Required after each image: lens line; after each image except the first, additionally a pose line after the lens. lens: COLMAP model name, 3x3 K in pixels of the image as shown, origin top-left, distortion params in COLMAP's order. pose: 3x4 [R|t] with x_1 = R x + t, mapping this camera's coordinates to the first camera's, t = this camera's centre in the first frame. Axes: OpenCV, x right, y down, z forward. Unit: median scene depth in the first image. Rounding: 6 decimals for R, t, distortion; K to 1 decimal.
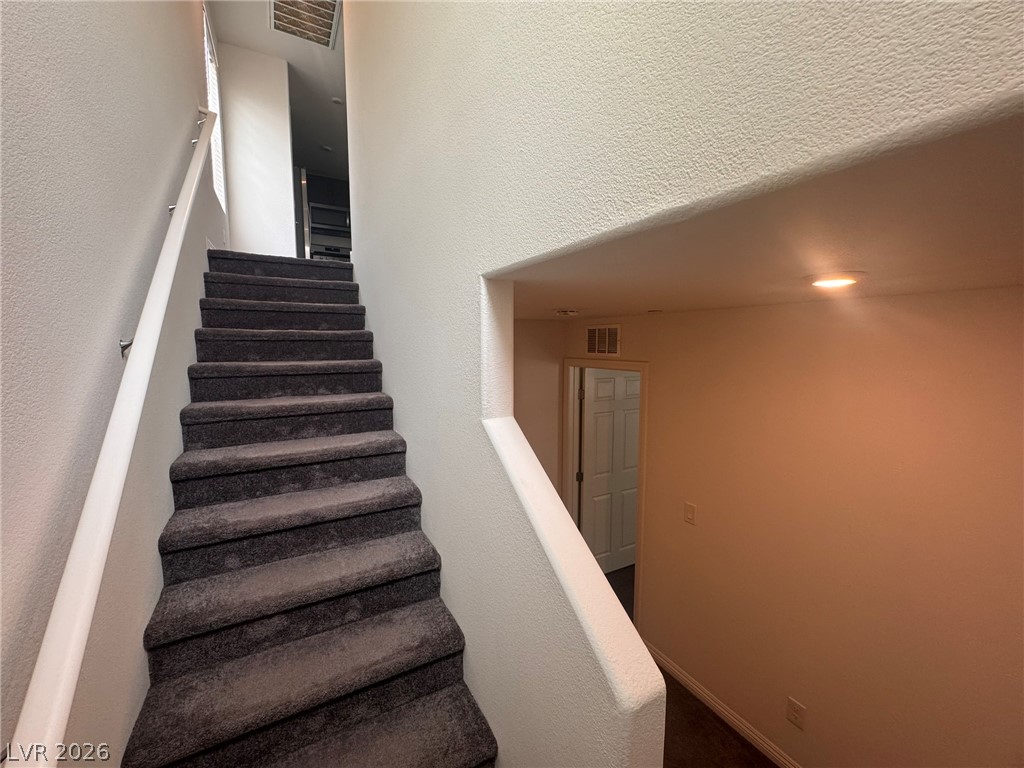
lens RADIAL K [[407.8, 0, 510.8], [0, 407.8, 385.1], [0, 0, 1]] dist [-0.002369, -0.000021]
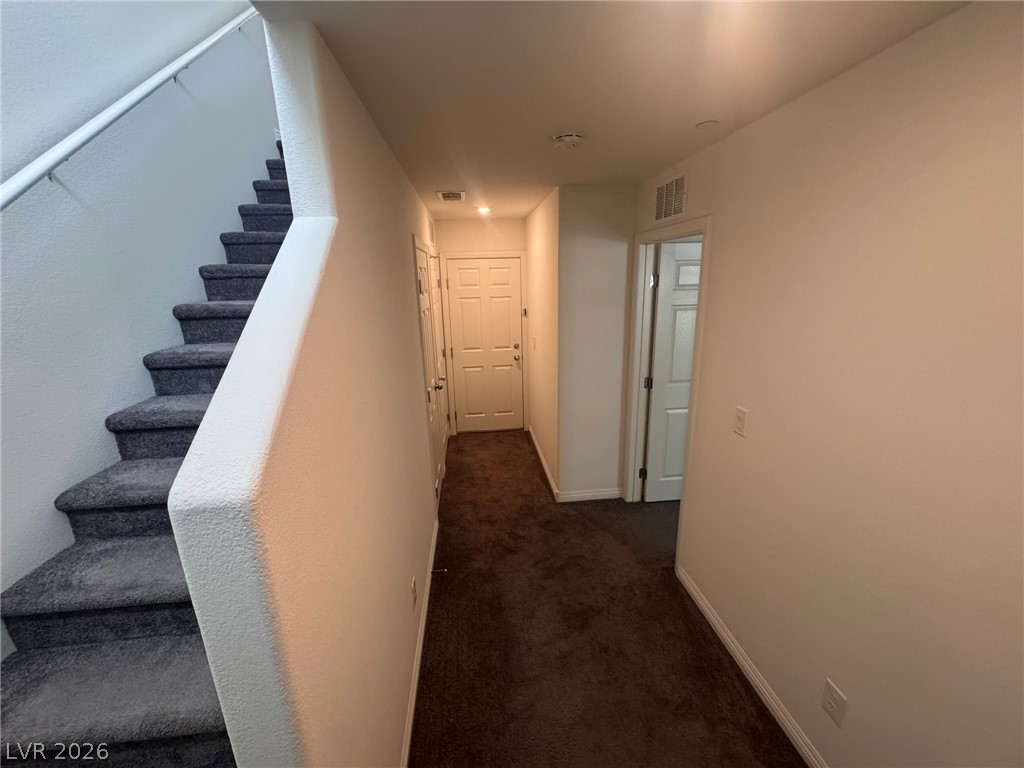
lens RADIAL K [[407.8, 0, 512.5], [0, 407.8, 384.0], [0, 0, 1]] dist [-0.002369, -0.000021]
pose [[0.915551, 0.080255, -0.394114, 0.359607], [-0.016586, 0.986590, 0.162373, 0.141249], [0.401860, -0.142124, 0.904605, 0.191525]]
